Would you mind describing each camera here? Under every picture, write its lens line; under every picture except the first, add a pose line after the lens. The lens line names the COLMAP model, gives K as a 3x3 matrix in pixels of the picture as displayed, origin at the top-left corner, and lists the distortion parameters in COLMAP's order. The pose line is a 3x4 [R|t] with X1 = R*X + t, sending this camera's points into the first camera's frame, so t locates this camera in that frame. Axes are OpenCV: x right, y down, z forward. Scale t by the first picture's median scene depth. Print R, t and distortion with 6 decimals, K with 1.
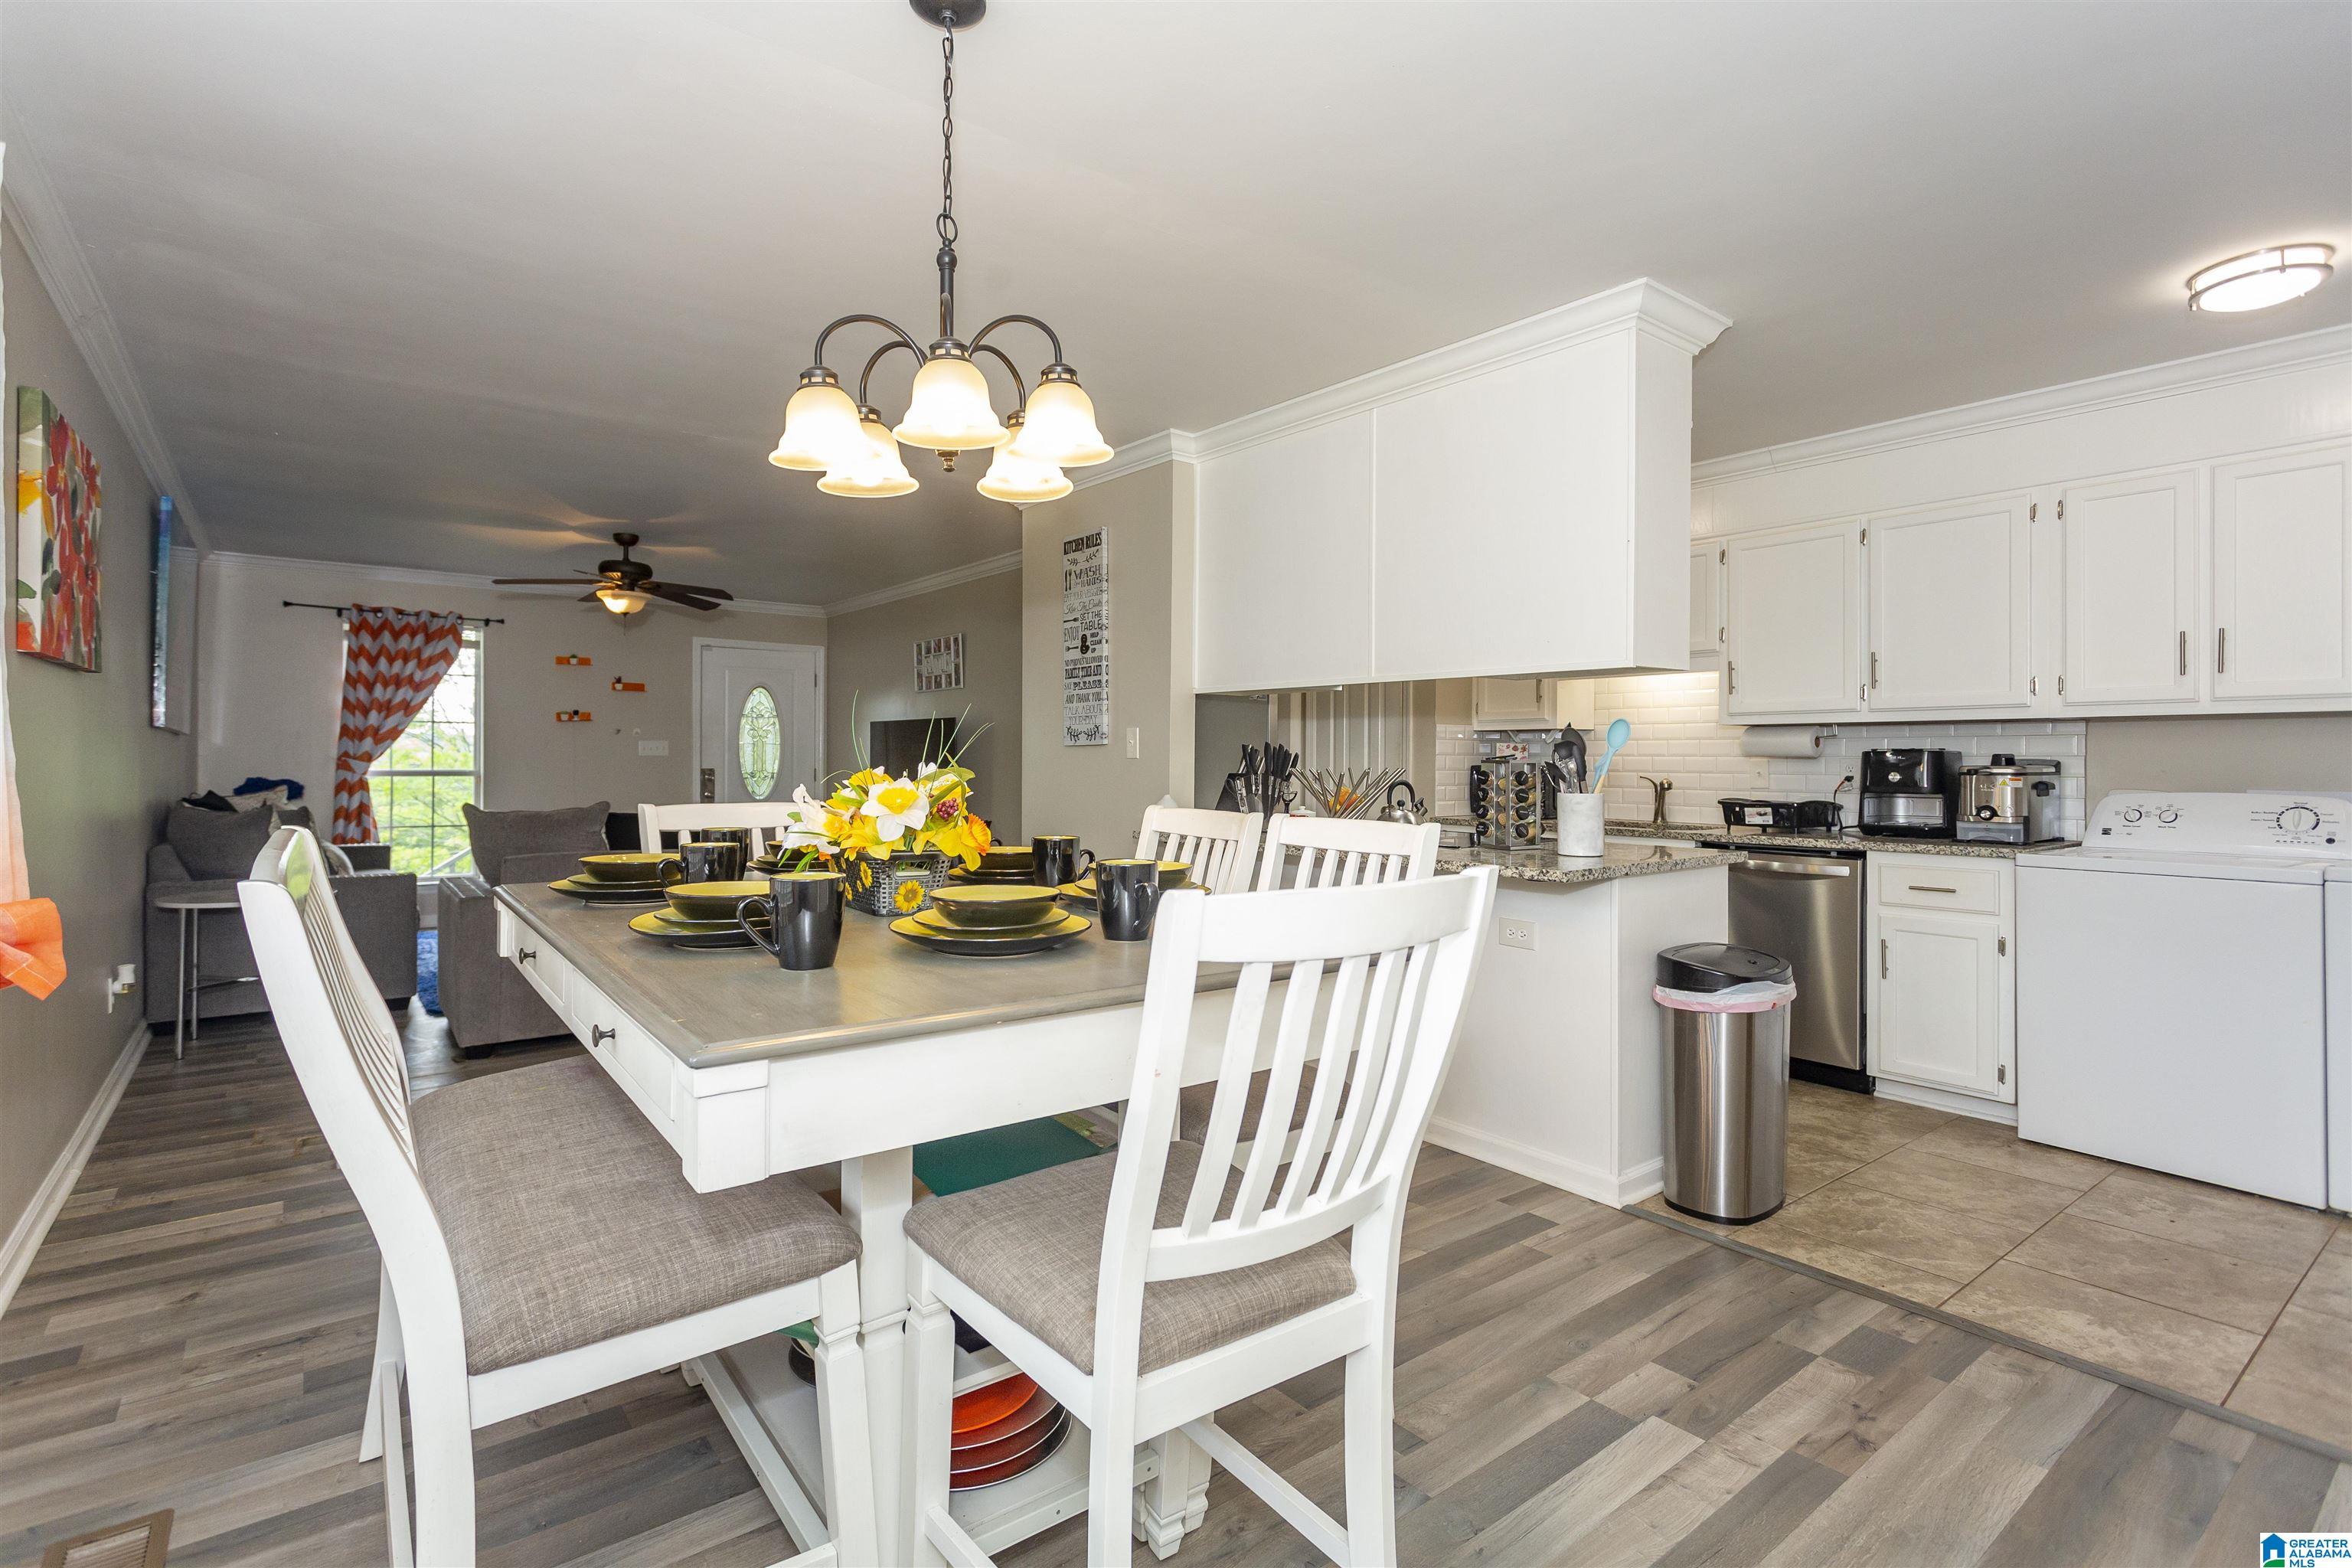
lens RADIAL K [[1142.1, 0, 1177.1], [0, 1142.1, 772.0], [0, 0, 1]] dist [0.004132, 0.000520]
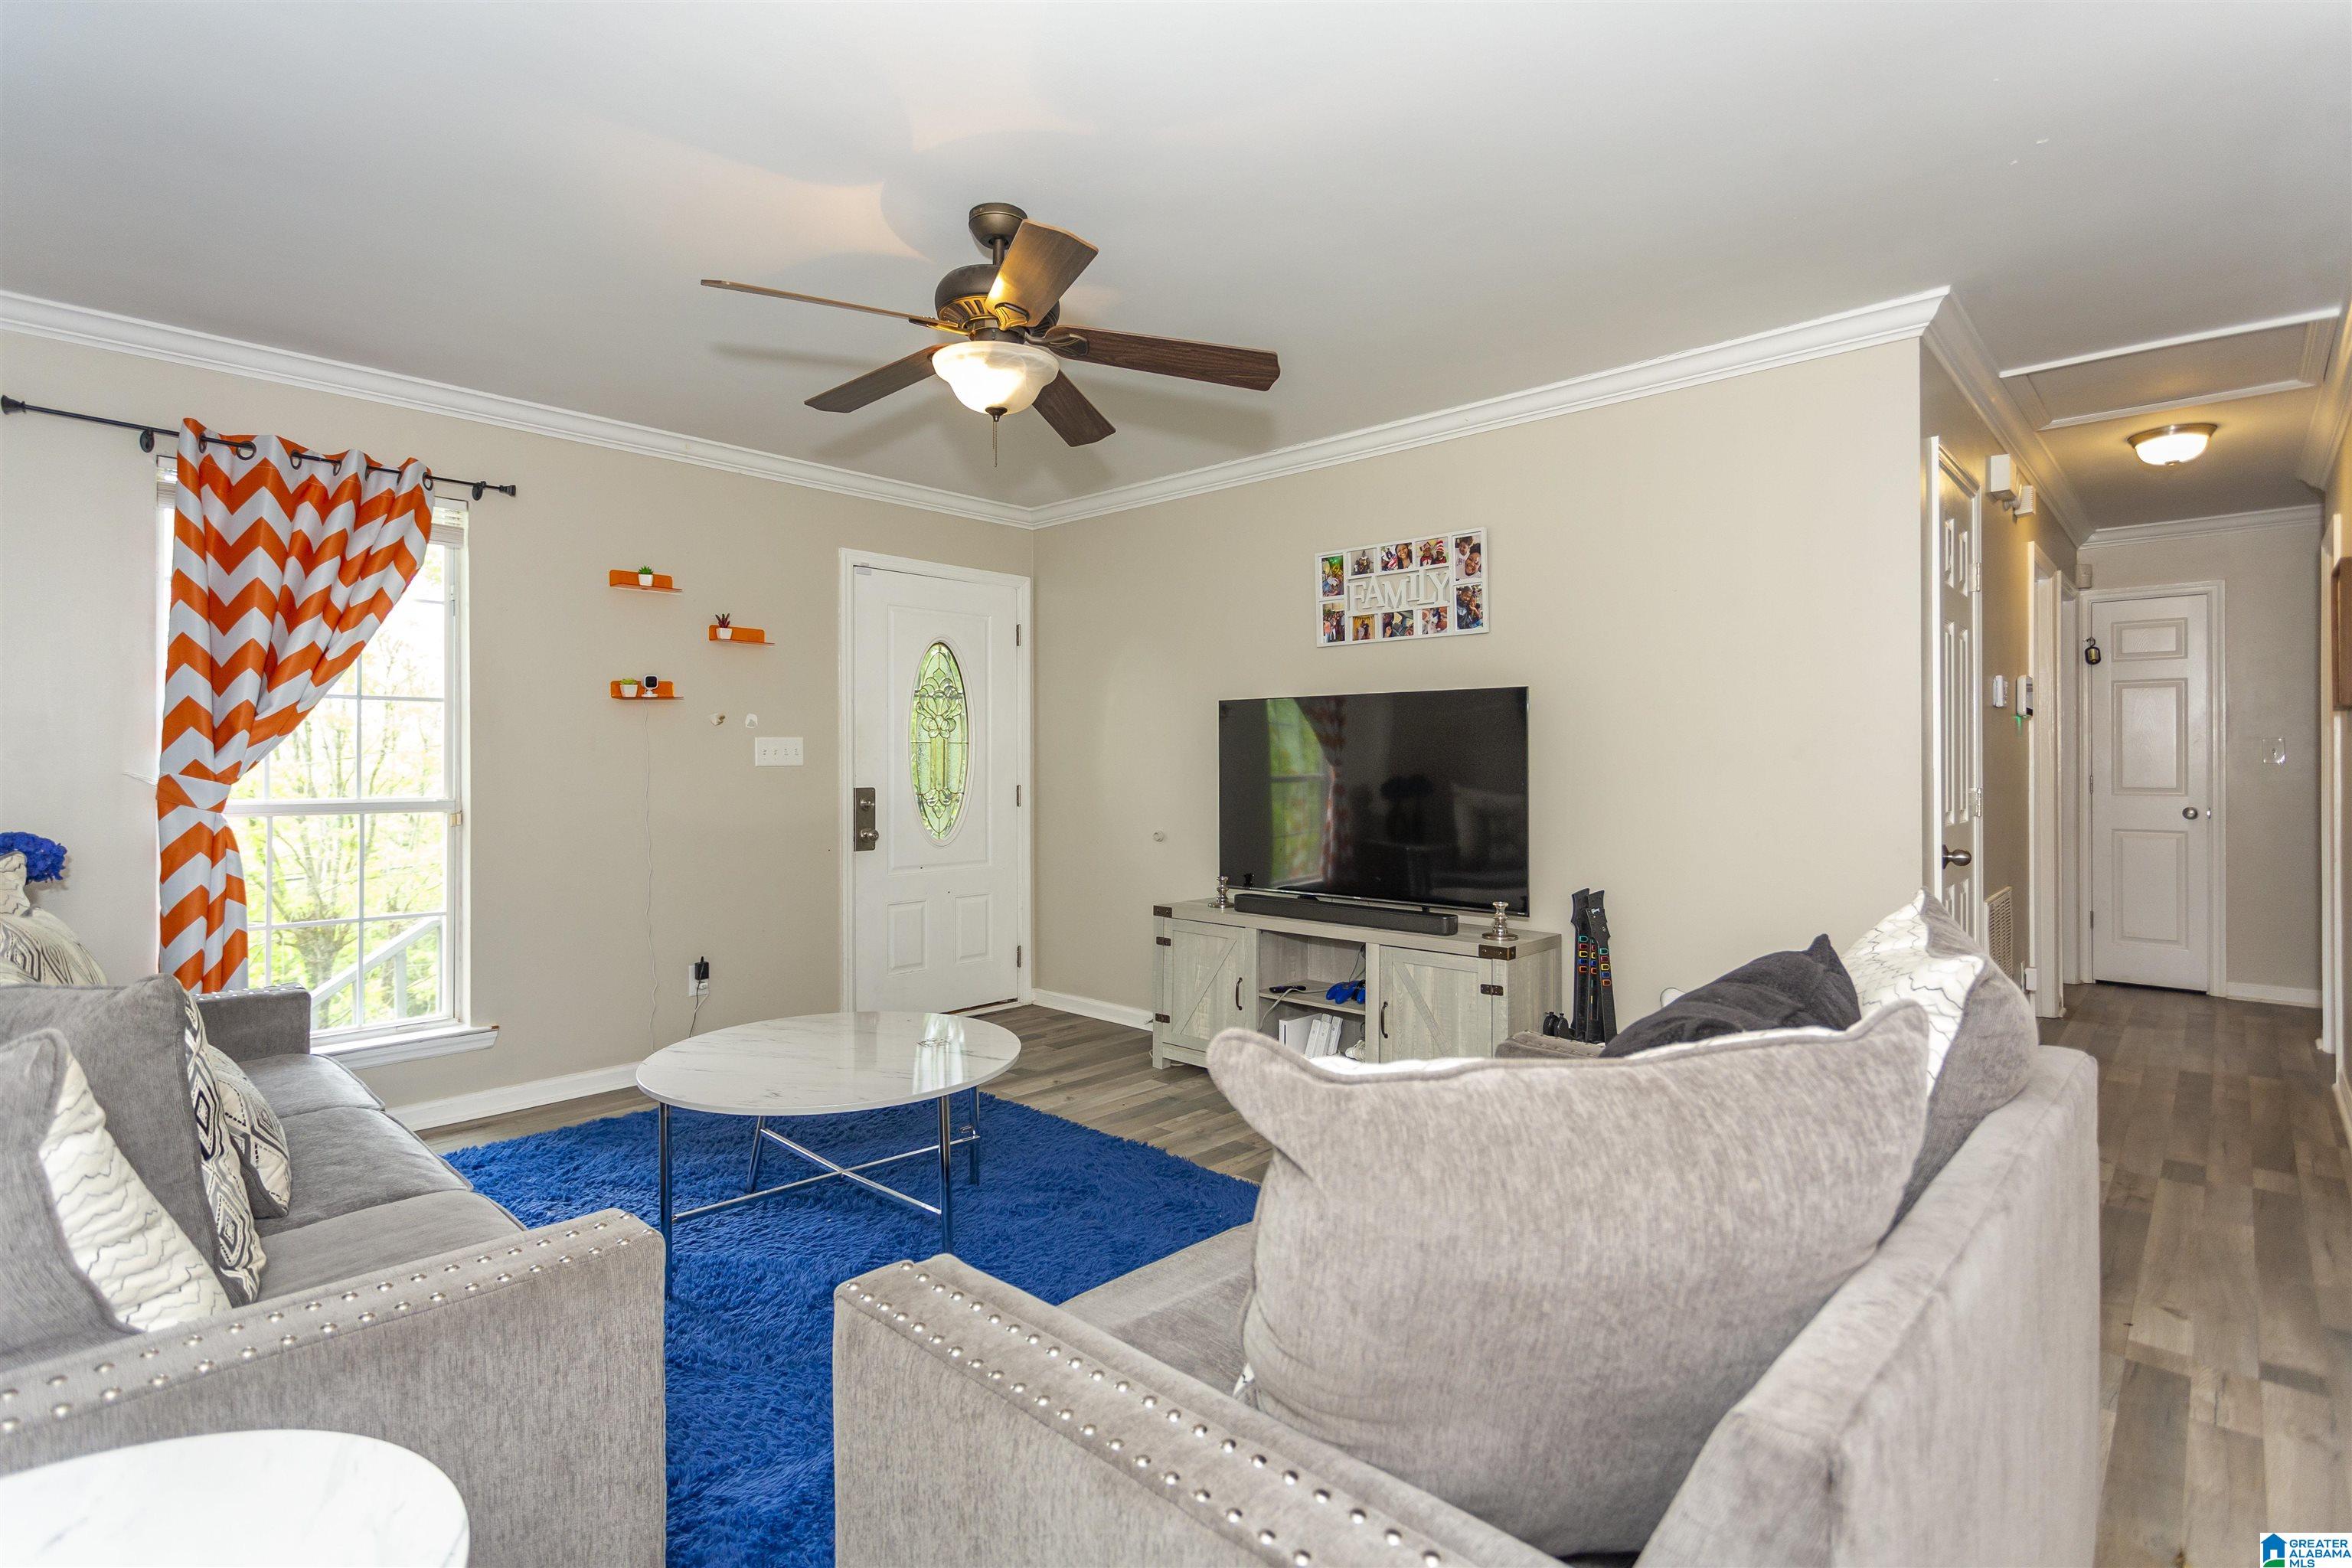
lens RADIAL K [[1142.1, 0, 1163.6], [0, 1142.1, 780.5], [0, 0, 1]] dist [0.004132, 0.000520]
pose [[0.989728, -0.008848, 0.142692, -0.404355], [0.007191, 0.999901, 0.012125, -0.013881], [-0.142785, -0.010974, 0.989693, 0.502345]]
